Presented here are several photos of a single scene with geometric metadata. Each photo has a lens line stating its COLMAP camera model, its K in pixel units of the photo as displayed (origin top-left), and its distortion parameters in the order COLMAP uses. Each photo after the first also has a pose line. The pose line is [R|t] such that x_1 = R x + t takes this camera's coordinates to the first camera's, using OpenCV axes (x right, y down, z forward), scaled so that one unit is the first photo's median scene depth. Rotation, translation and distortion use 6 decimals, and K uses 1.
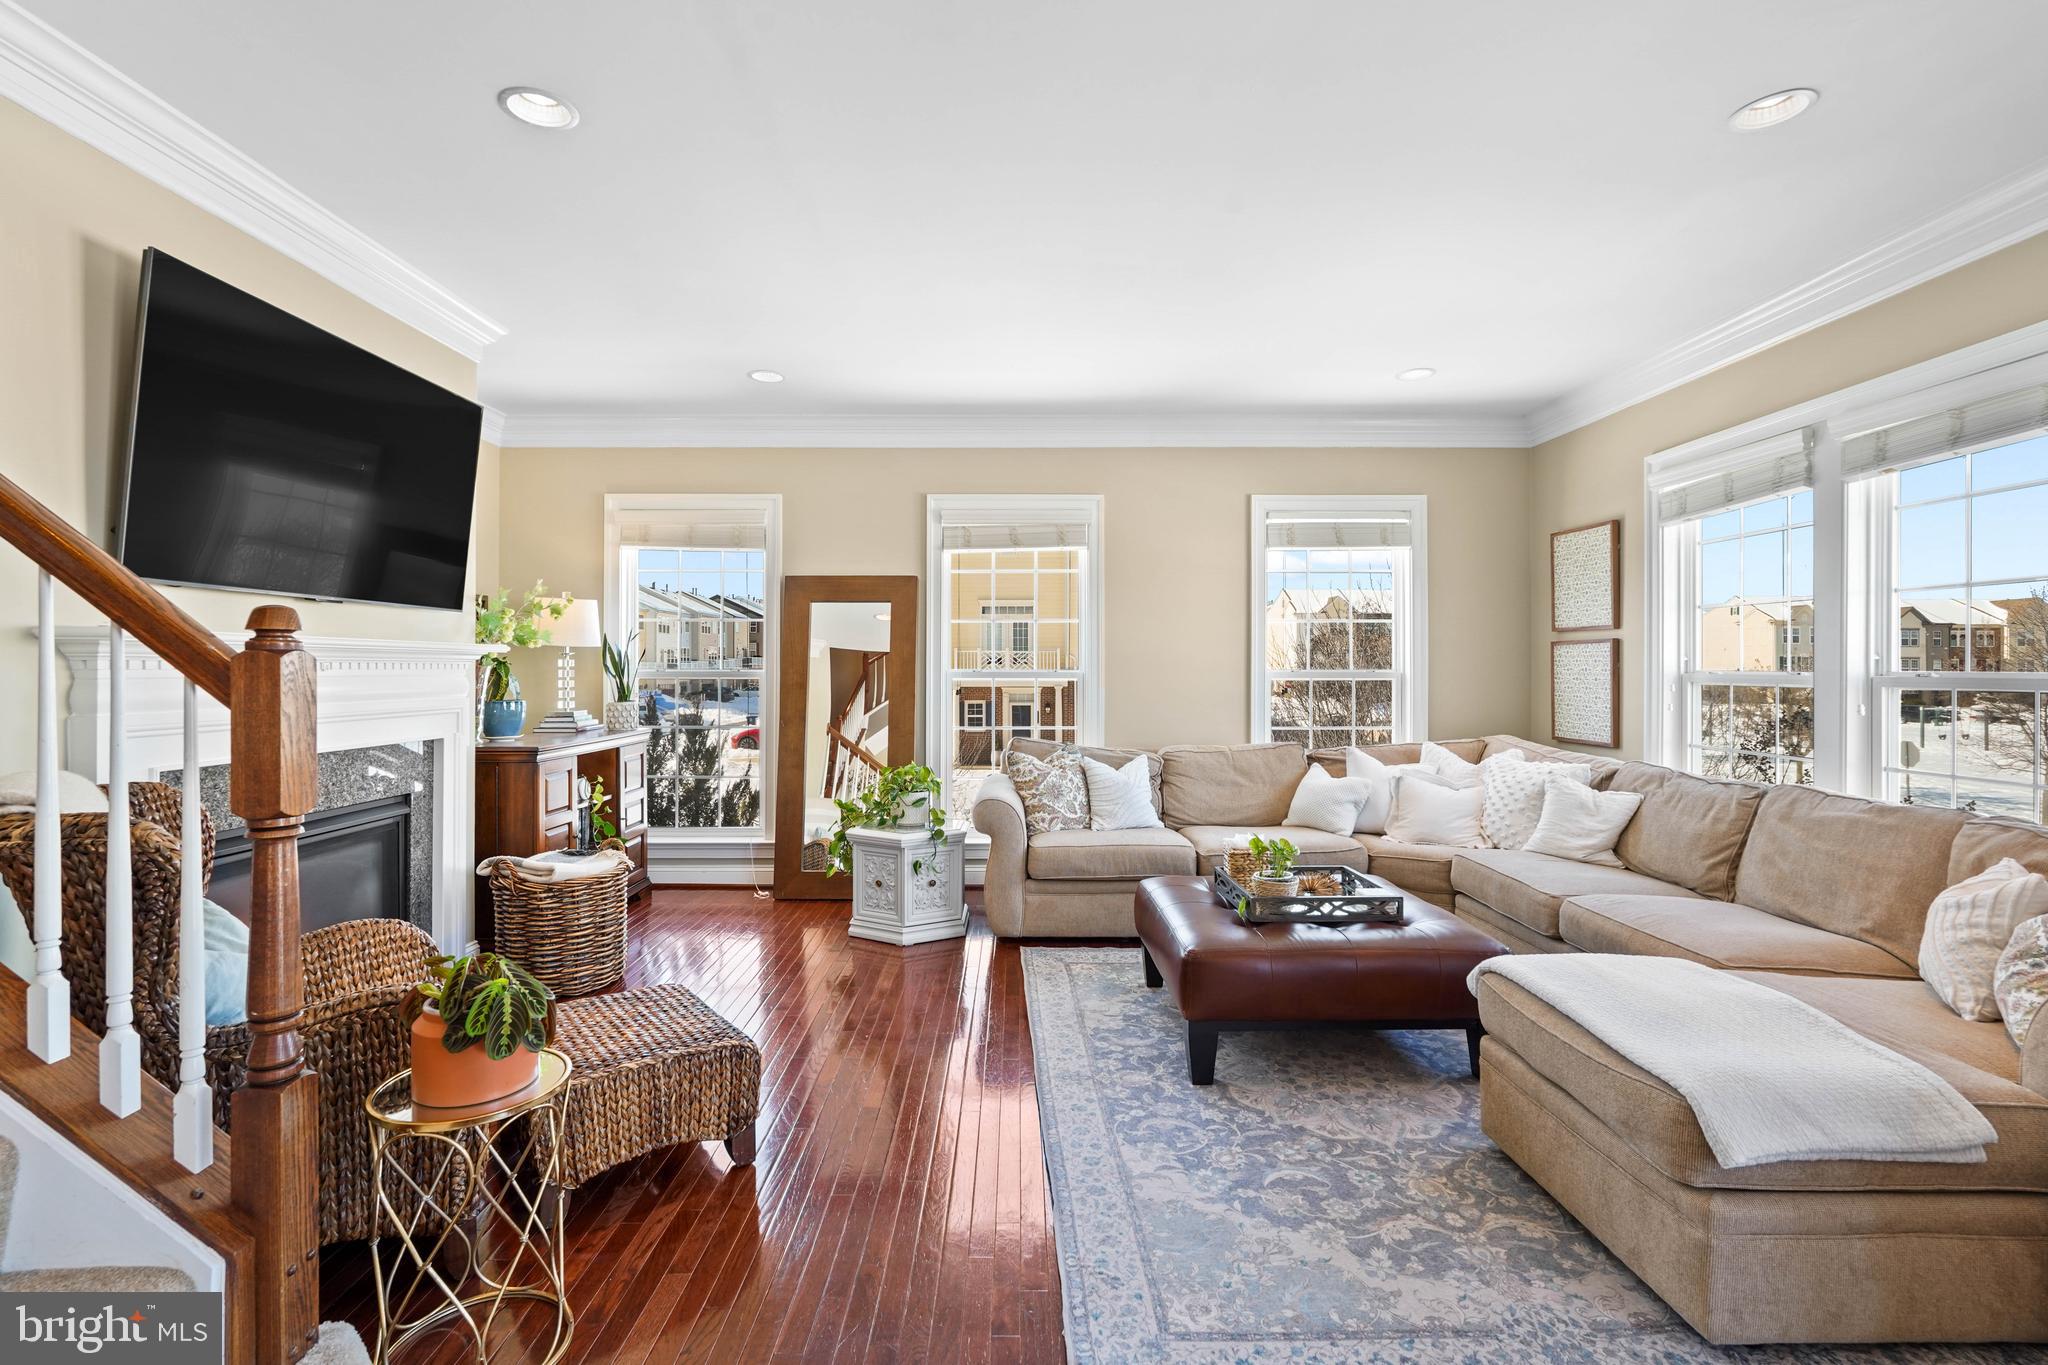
lens RADIAL K [[953.3, 0, 1017.5], [0, 953.3, 662.7], [0, 0, 1]] dist [-0.009179, 0.006775]
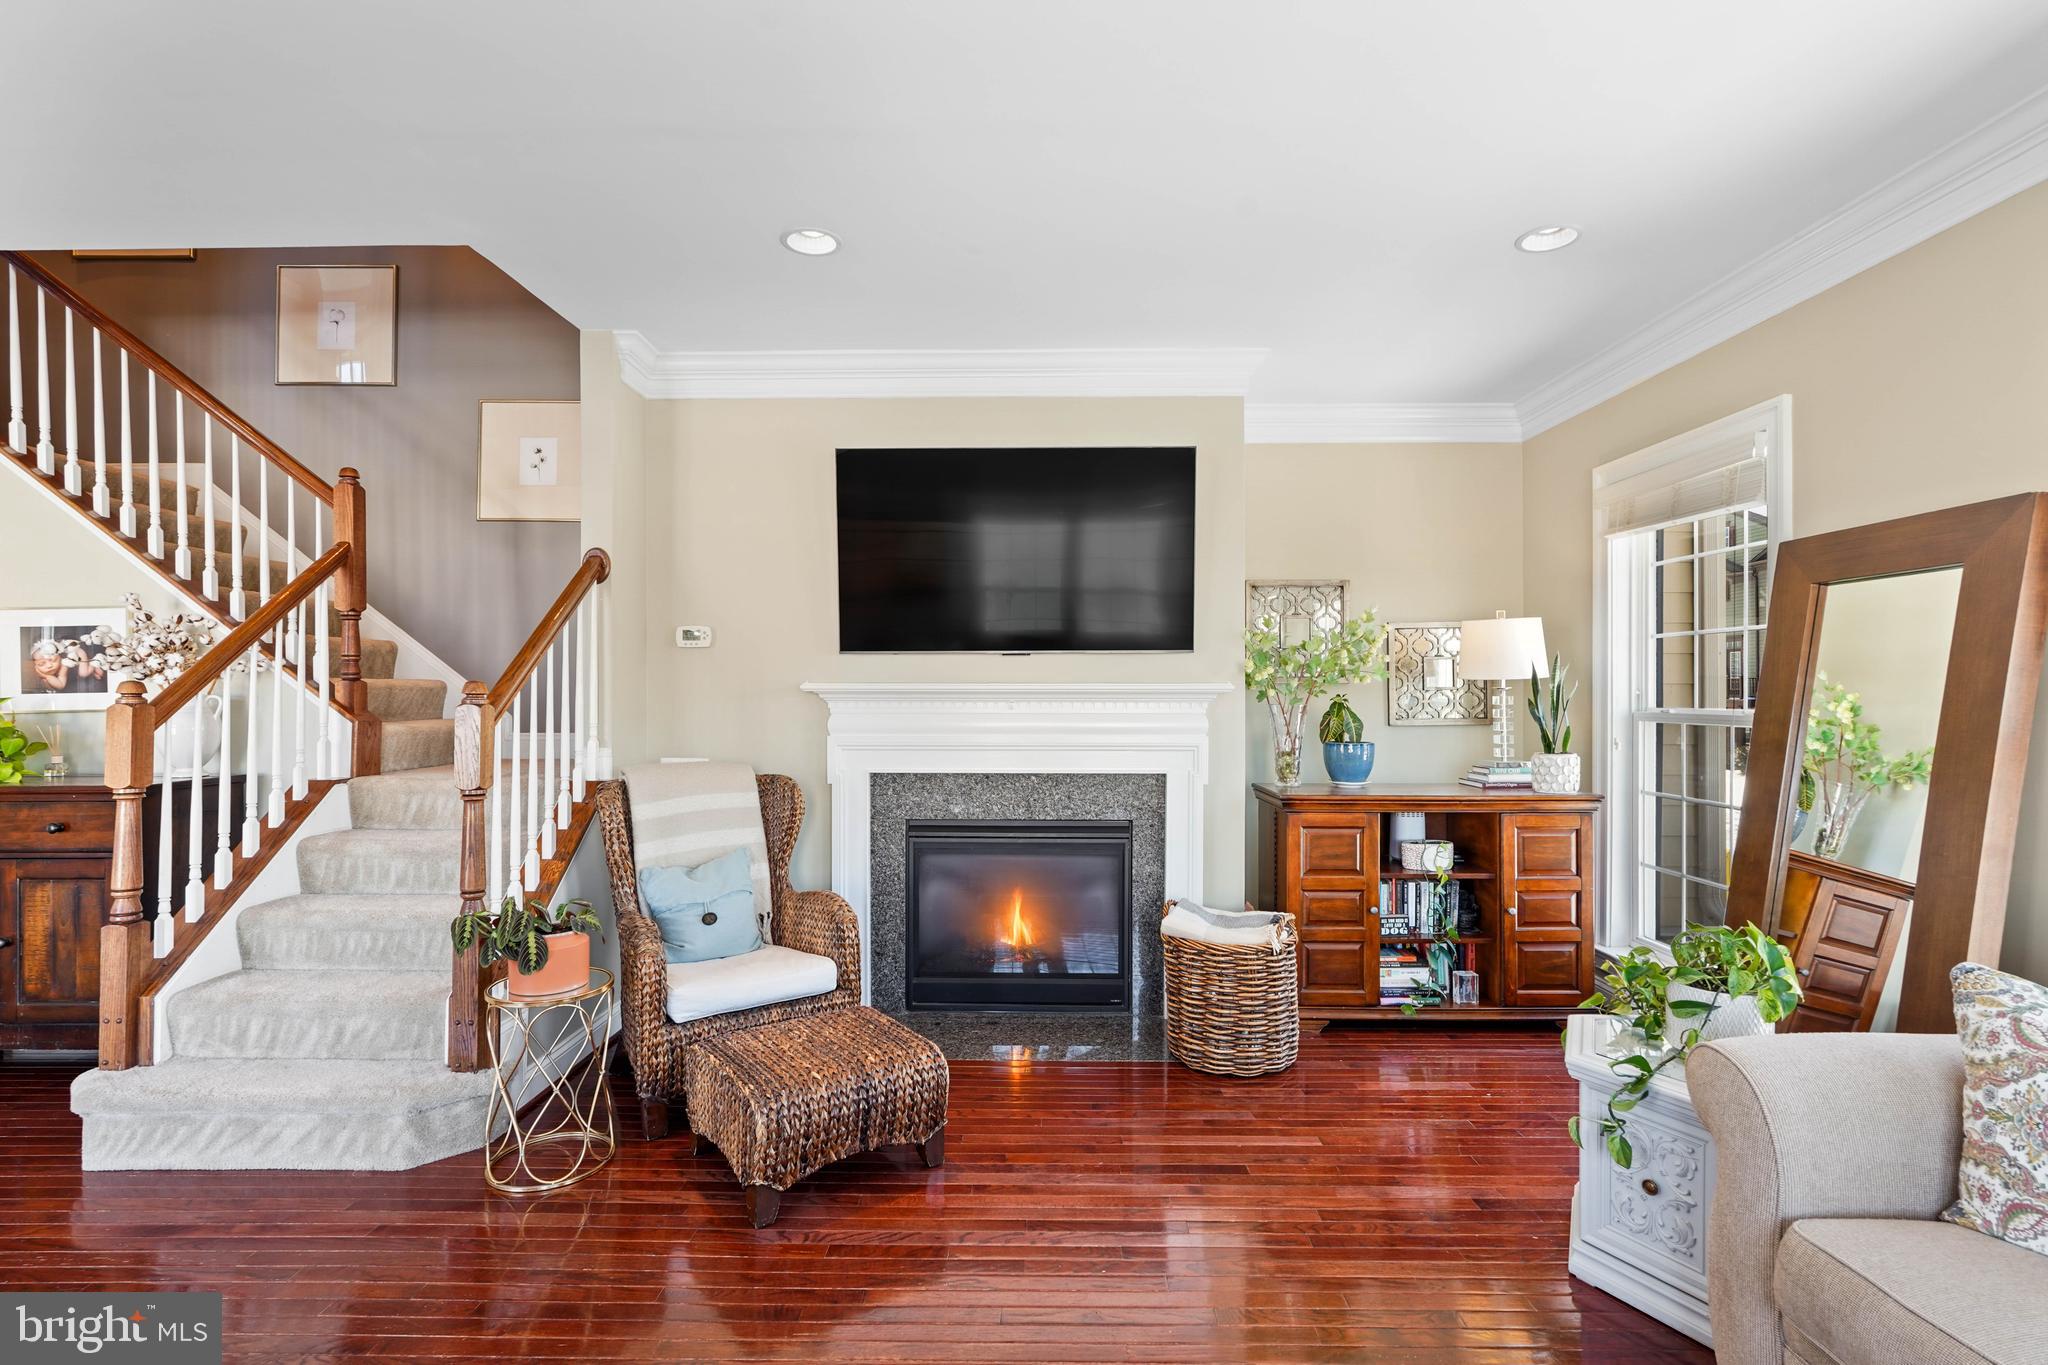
lens RADIAL K [[955.9, 0, 1024.0], [0, 955.9, 682.5], [0, 0, 1]] dist [-0.013209, 0.009194]
pose [[-0.018906, -0.007982, -0.999789, 0.414803], [0.006065, 0.999949, -0.008098, -0.011818], [0.999803, -0.006217, -0.018856, 0.772818]]
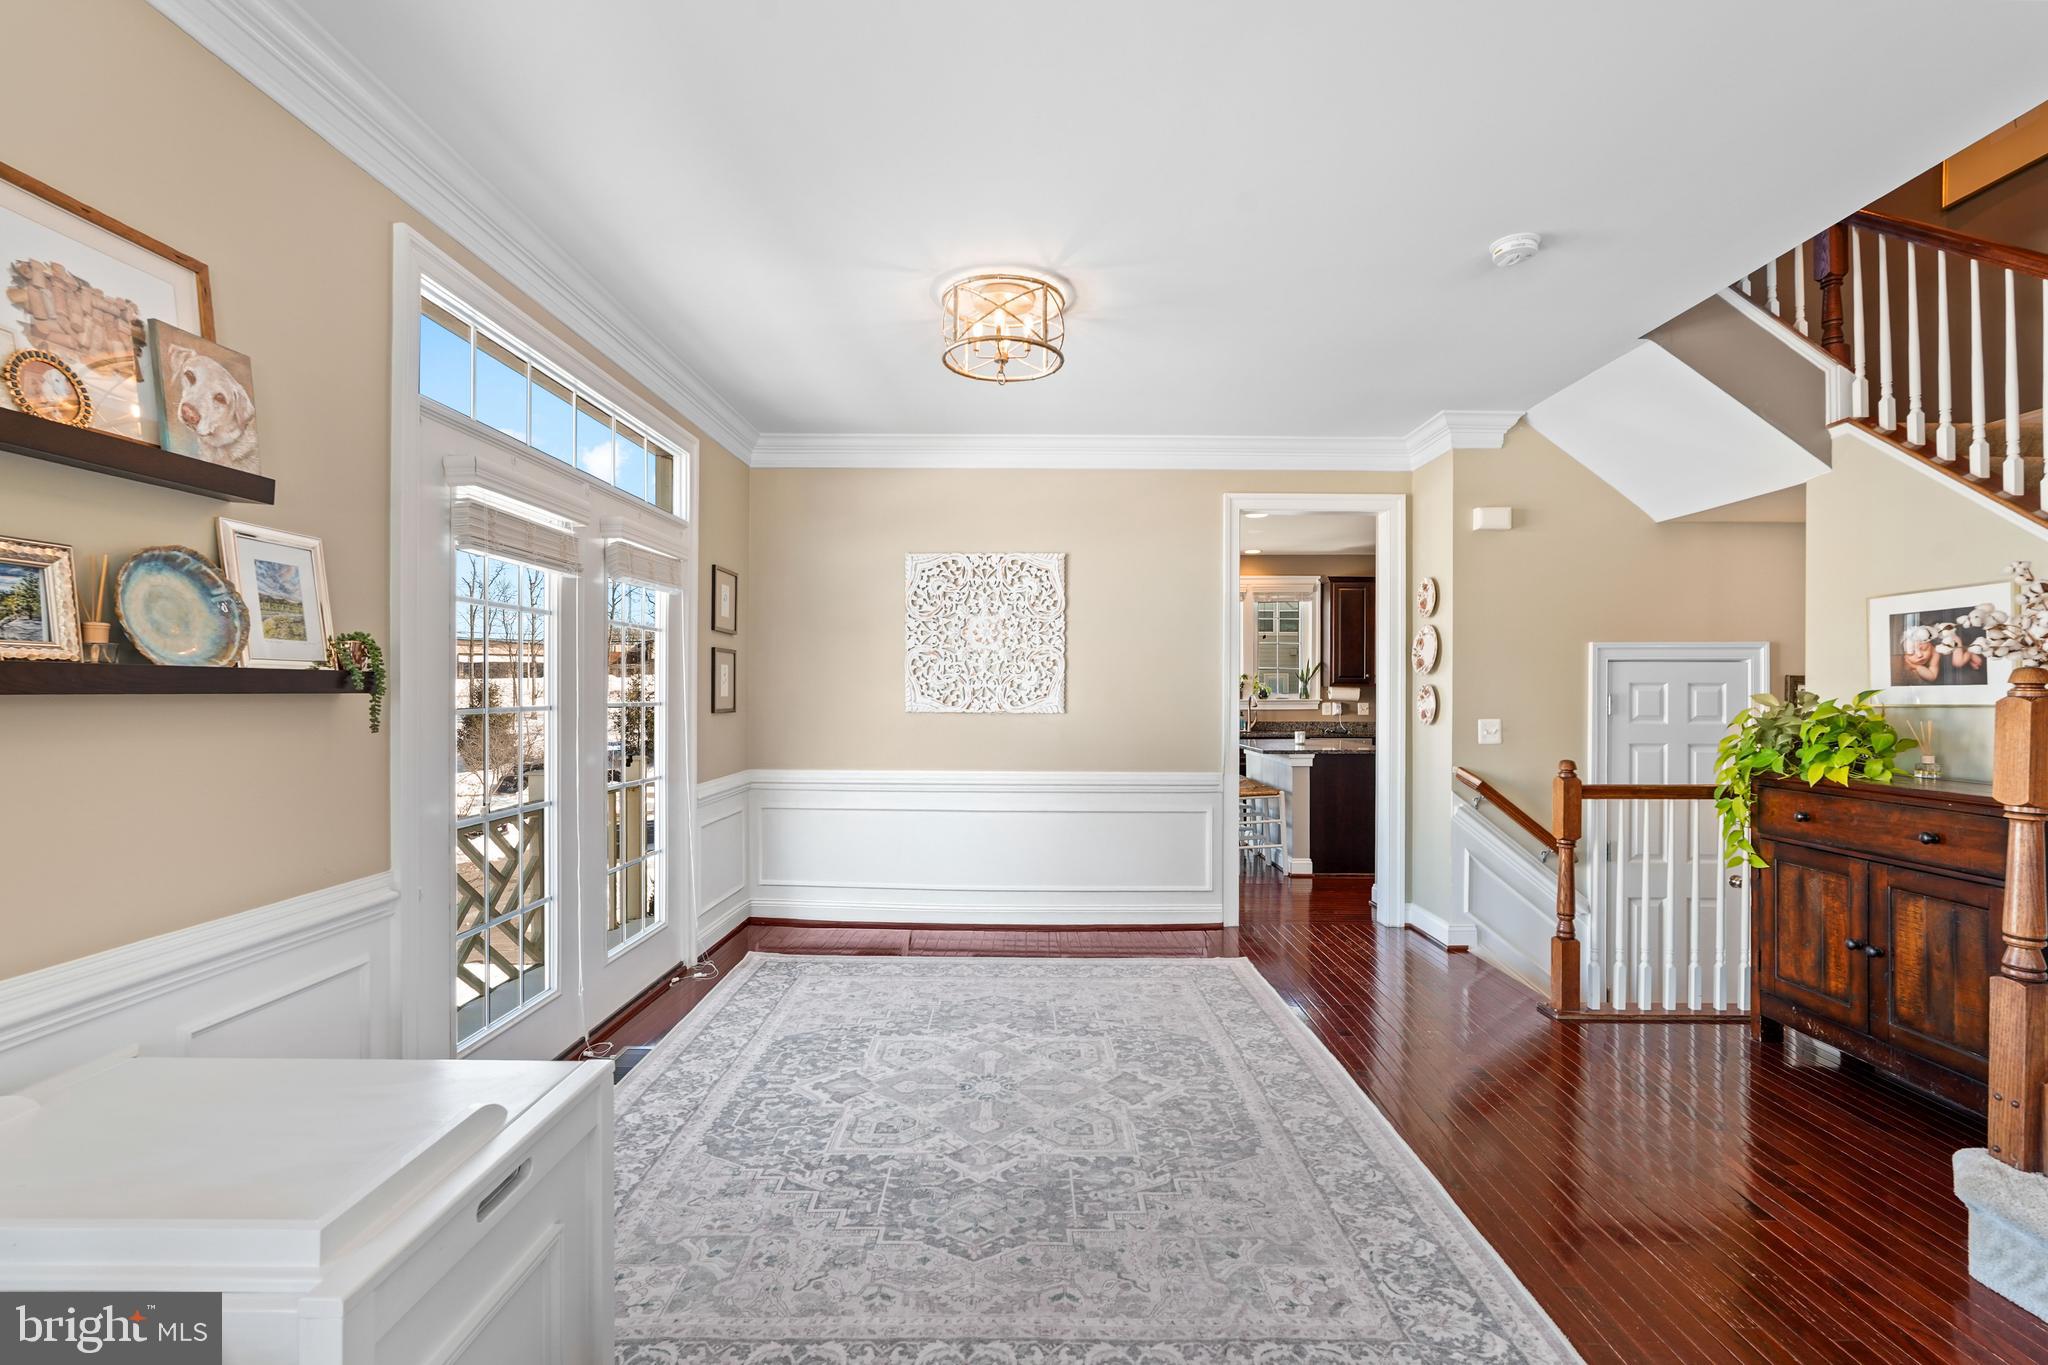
lens RADIAL K [[920.3, 0, 1016.3], [0, 920.3, 687.0], [0, 0, 1]] dist [-0.018443, 0.008593]
pose [[-0.999788, -0.004660, 0.020048, 0.287214], [-0.004746, 0.999980, -0.004236, -0.006254], [-0.020028, -0.004330, -0.999790, 0.626899]]
